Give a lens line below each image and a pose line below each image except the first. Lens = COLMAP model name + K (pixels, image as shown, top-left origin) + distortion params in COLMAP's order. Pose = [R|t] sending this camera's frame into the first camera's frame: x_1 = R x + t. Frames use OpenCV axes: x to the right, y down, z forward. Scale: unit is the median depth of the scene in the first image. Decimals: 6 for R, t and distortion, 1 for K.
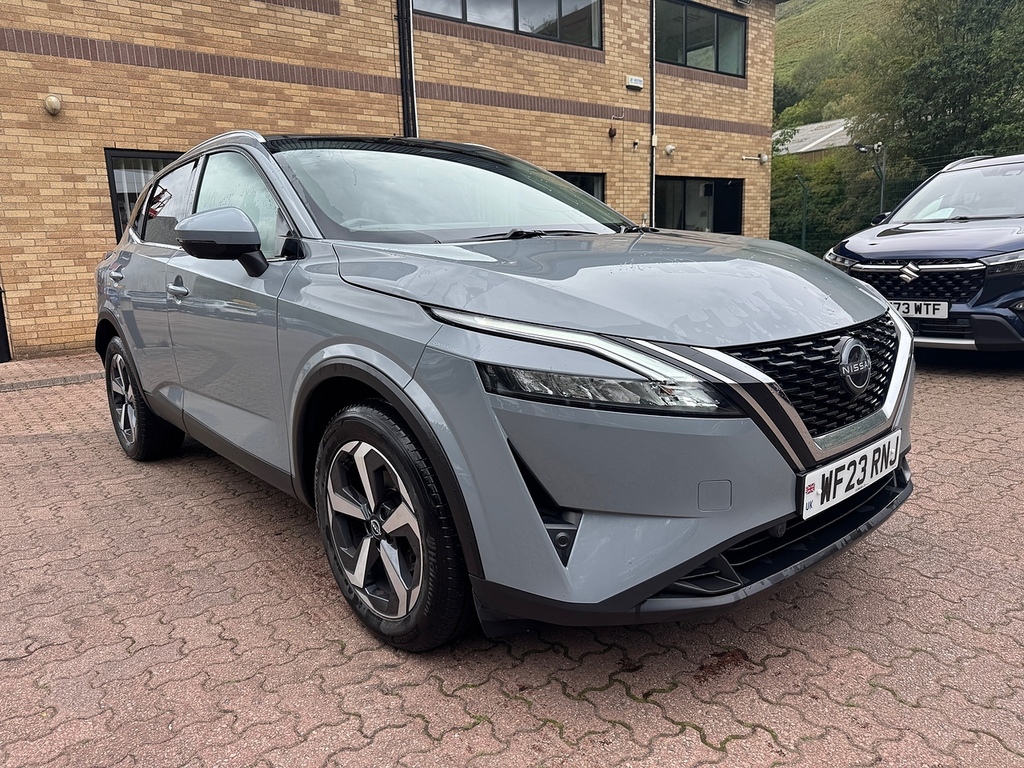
lens RADIAL K [[725.0, 0, 512.0], [0, 725.0, 384.0], [0, 0, 1]] dist [0.006996, -0.012376]
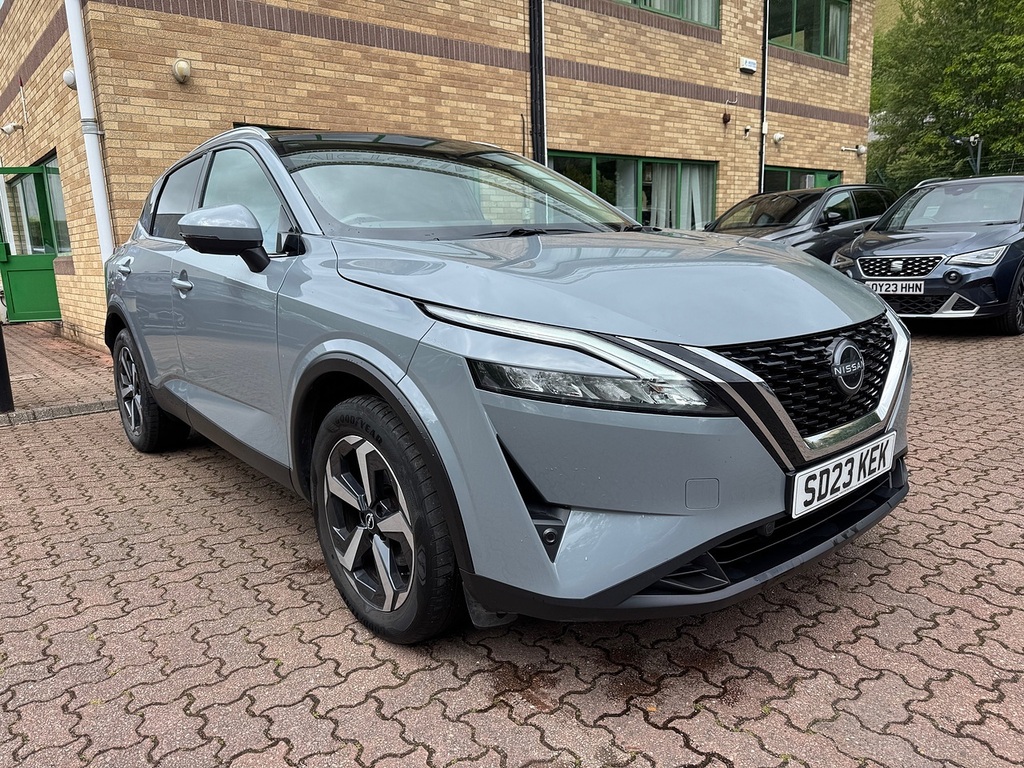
lens RADIAL K [[722.7, 0, 512.0], [0, 722.7, 384.0], [0, 0, 1]] dist [-0.008716, 0.003526]
pose [[0.999942, 0.004131, 0.009961, -0.151473], [-0.004176, 0.999981, 0.004443, -0.009046], [-0.009943, -0.004484, 0.999941, 0.079312]]
